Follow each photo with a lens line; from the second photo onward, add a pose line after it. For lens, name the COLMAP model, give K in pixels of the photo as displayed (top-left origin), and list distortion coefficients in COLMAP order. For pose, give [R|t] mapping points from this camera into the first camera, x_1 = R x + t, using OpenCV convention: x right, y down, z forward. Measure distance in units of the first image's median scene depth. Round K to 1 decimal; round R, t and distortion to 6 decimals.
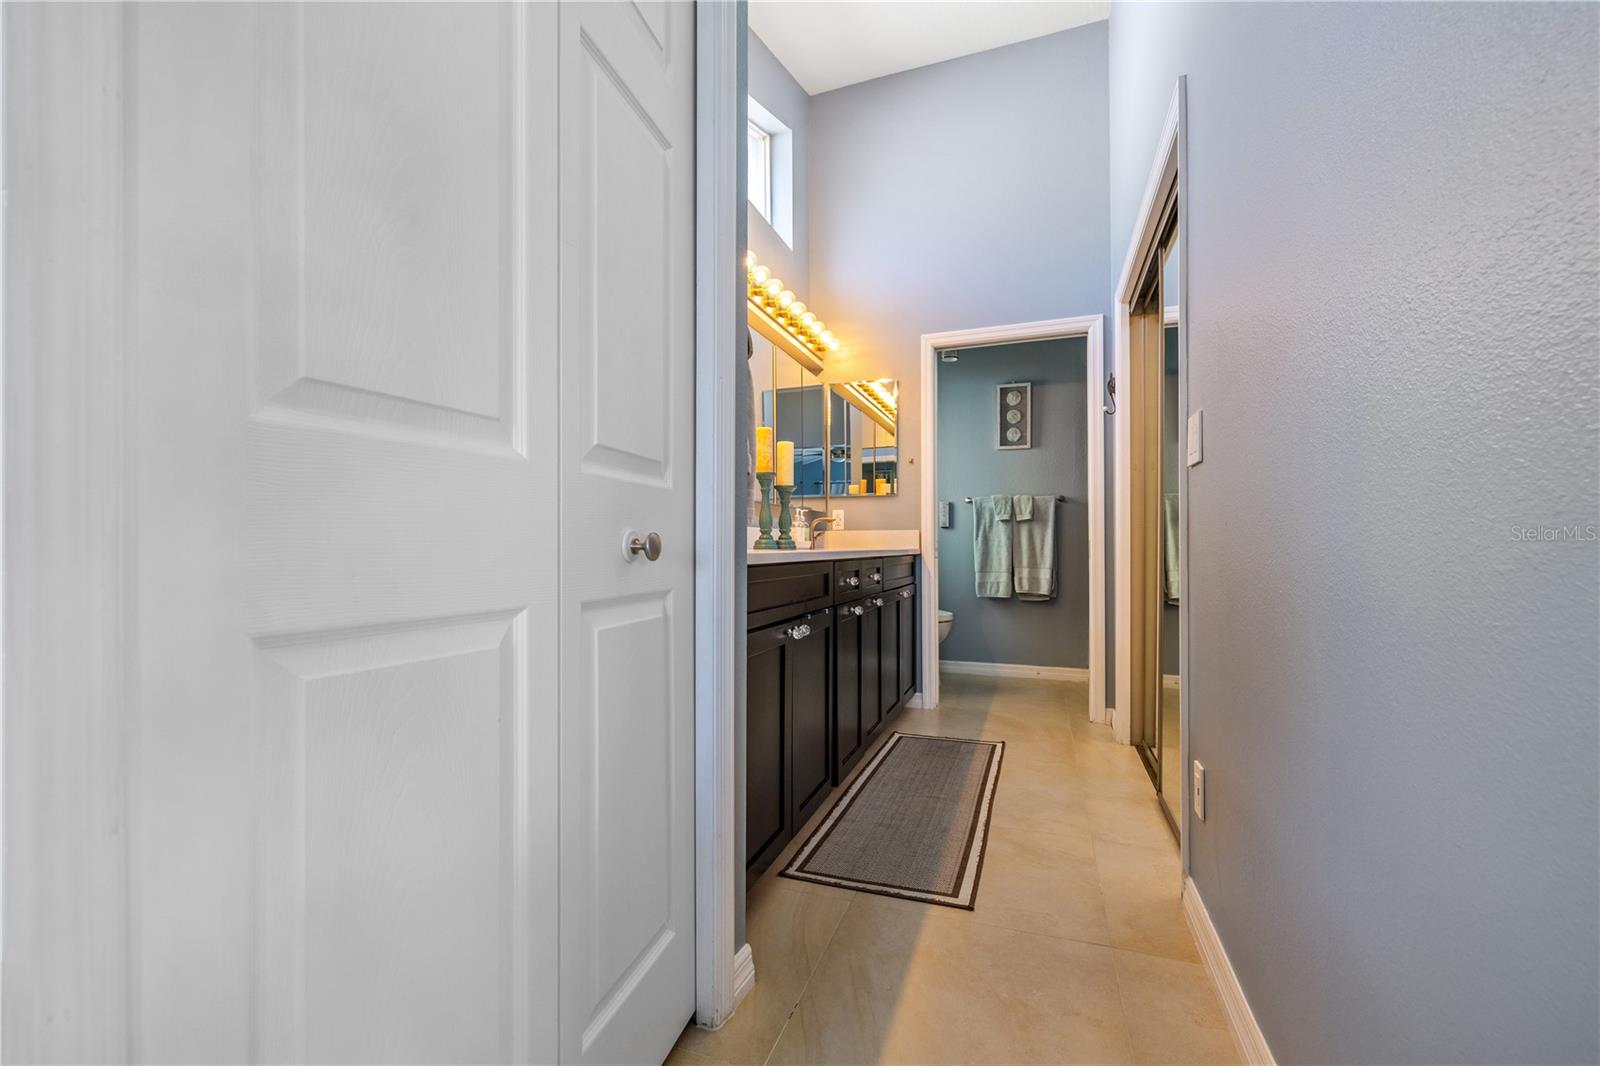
lens RADIAL K [[680.5, 0, 800.0], [0, 680.5, 533.0], [0, 0, 1]] dist [-0.000848, -0.000074]
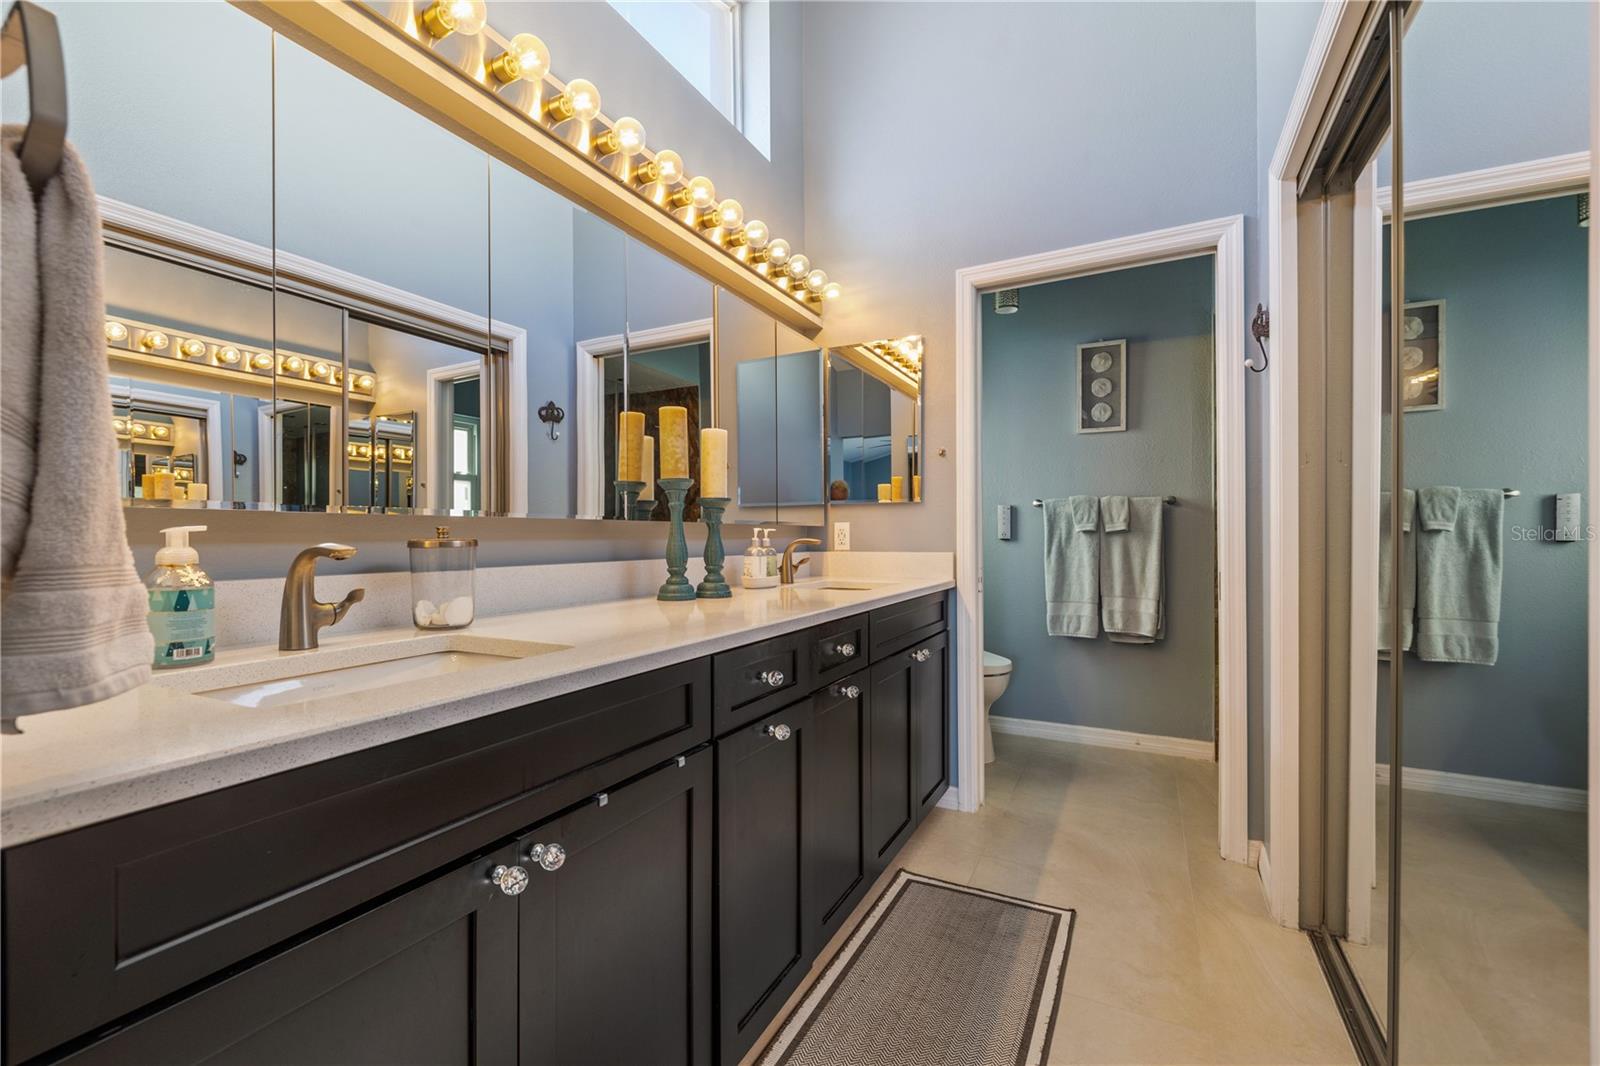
lens RADIAL K [[676.1, 0, 794.8], [0, 676.1, 529.6], [0, 0, 1]] dist [-0.000468, -0.000224]
pose [[0.990413, -0.004174, -0.138078, 0.107530], [0.005471, 0.999944, 0.009016, -0.033845], [0.138033, -0.009685, 0.990380, 0.288997]]
